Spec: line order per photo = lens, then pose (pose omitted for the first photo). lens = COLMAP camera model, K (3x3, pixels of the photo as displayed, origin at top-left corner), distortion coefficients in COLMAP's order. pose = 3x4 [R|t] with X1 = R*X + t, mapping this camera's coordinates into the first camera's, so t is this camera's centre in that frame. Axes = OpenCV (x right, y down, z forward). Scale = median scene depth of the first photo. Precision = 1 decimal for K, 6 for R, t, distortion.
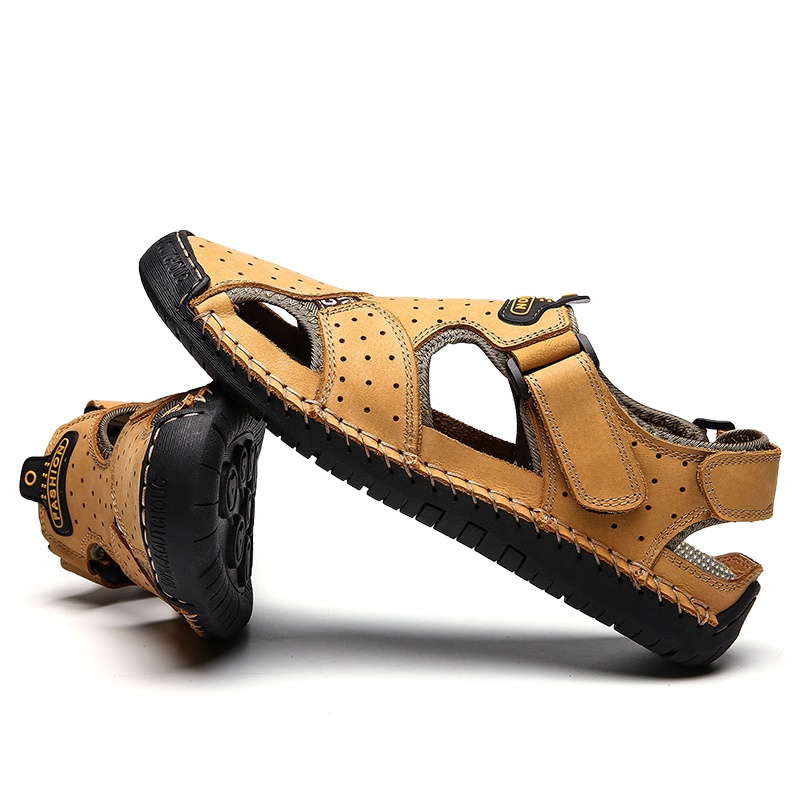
lens RADIAL K [[1562.9, 0, 400.0], [0, 1562.9, 400.0], [0, 0, 1]] dist [-0.006861, -0.044570]
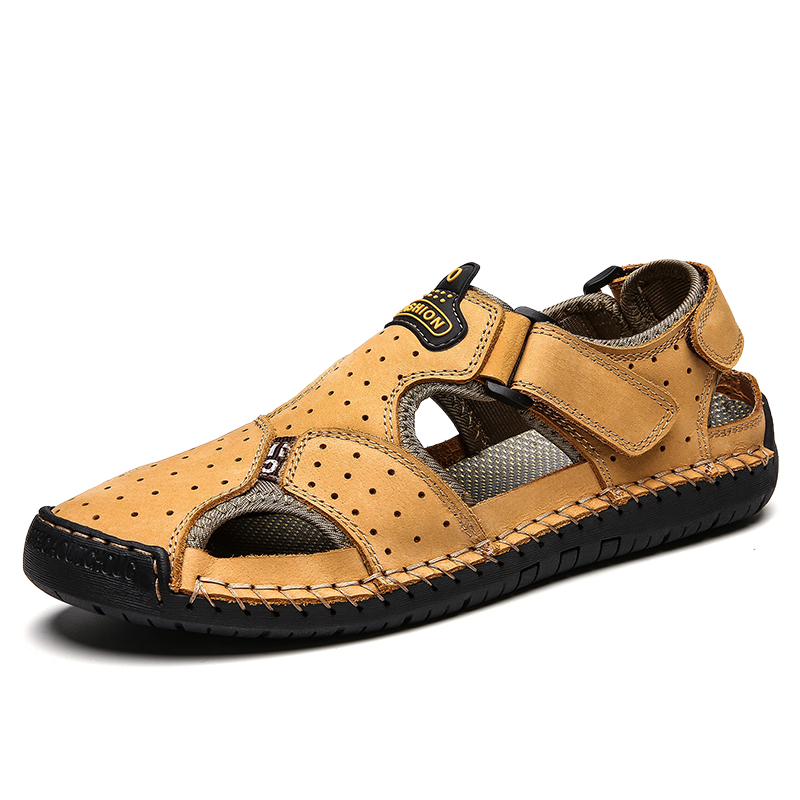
lens RADIAL K [[1562.9, 0, 400.0], [0, 1562.9, 400.0], [0, 0, 1]] dist [-0.006861, -0.044570]
pose [[0.692117, -0.648452, 0.316991, -0.245742], [0.567184, 0.760232, 0.316781, -0.323176], [-0.446403, -0.039457, 0.893961, 0.244739]]
